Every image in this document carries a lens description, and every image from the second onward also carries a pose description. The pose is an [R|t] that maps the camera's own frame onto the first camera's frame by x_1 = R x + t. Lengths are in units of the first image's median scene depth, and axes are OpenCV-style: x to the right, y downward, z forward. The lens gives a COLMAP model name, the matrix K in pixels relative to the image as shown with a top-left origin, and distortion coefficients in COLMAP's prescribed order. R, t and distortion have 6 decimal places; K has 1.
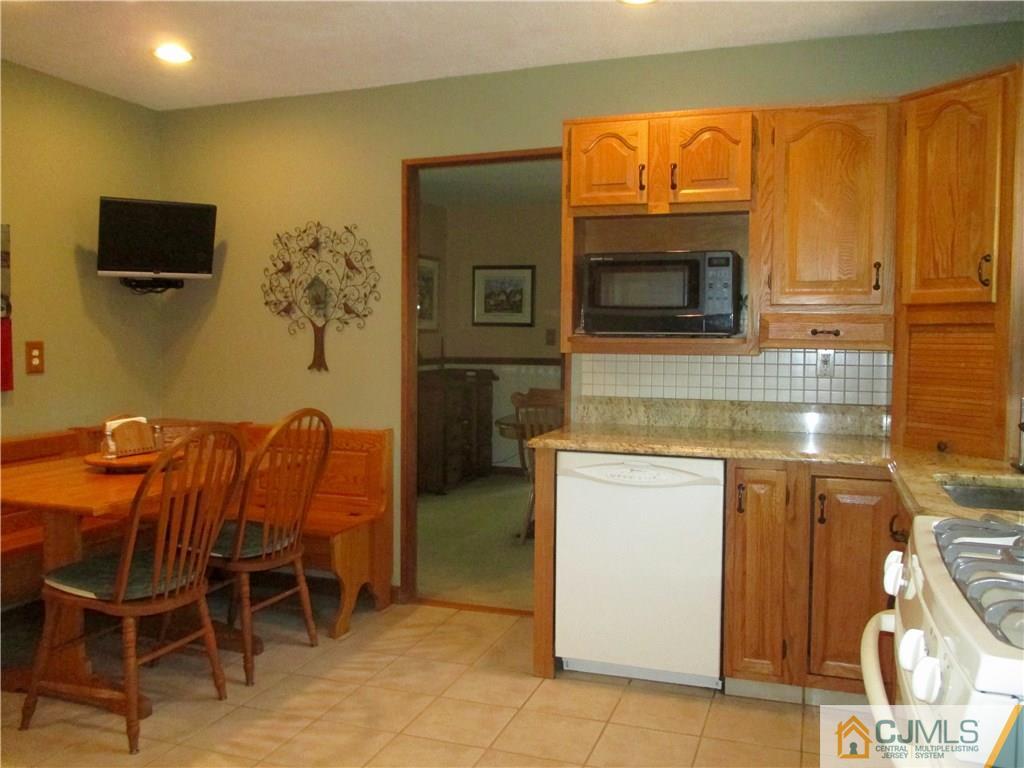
lens RADIAL K [[864.0, 0, 514.4], [0, 864.0, 383.3], [0, 0, 1]] dist [-0.025187, -0.009060]
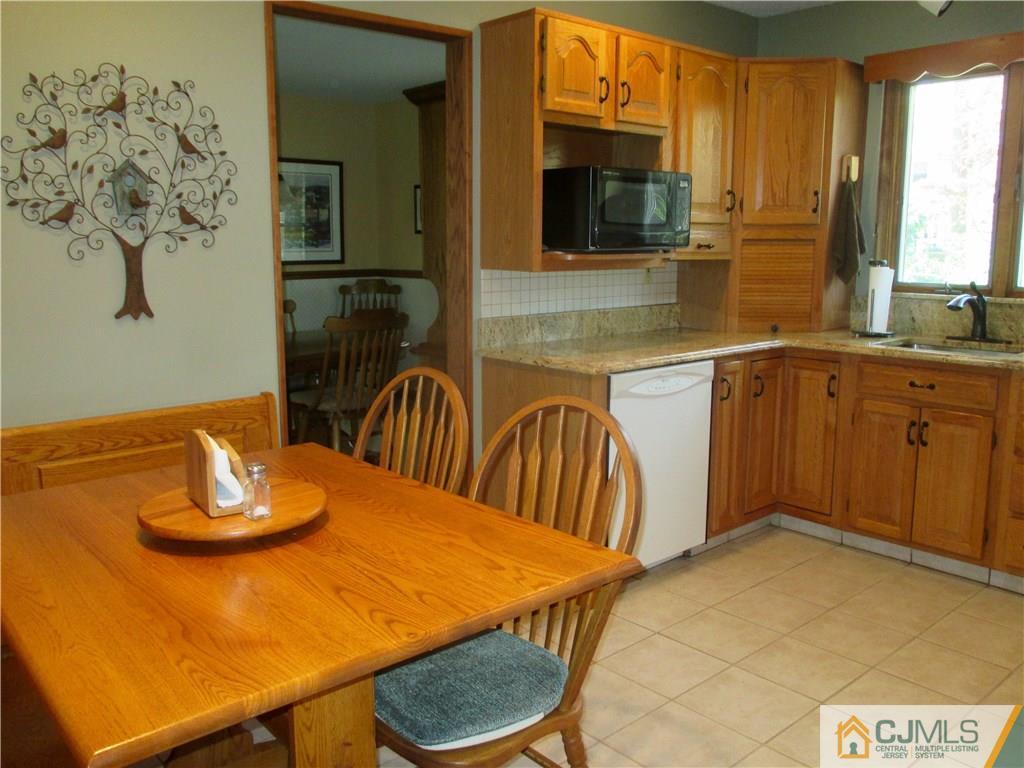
lens RADIAL K [[864.0, 0, 515.3], [0, 864.0, 384.7], [0, 0, 1]] dist [-0.025187, -0.009060]
pose [[0.476789, -0.154591, 0.865317, -0.644660], [0.053578, 0.987694, 0.146933, -0.044392], [-0.877383, -0.023694, 0.479205, 0.485208]]
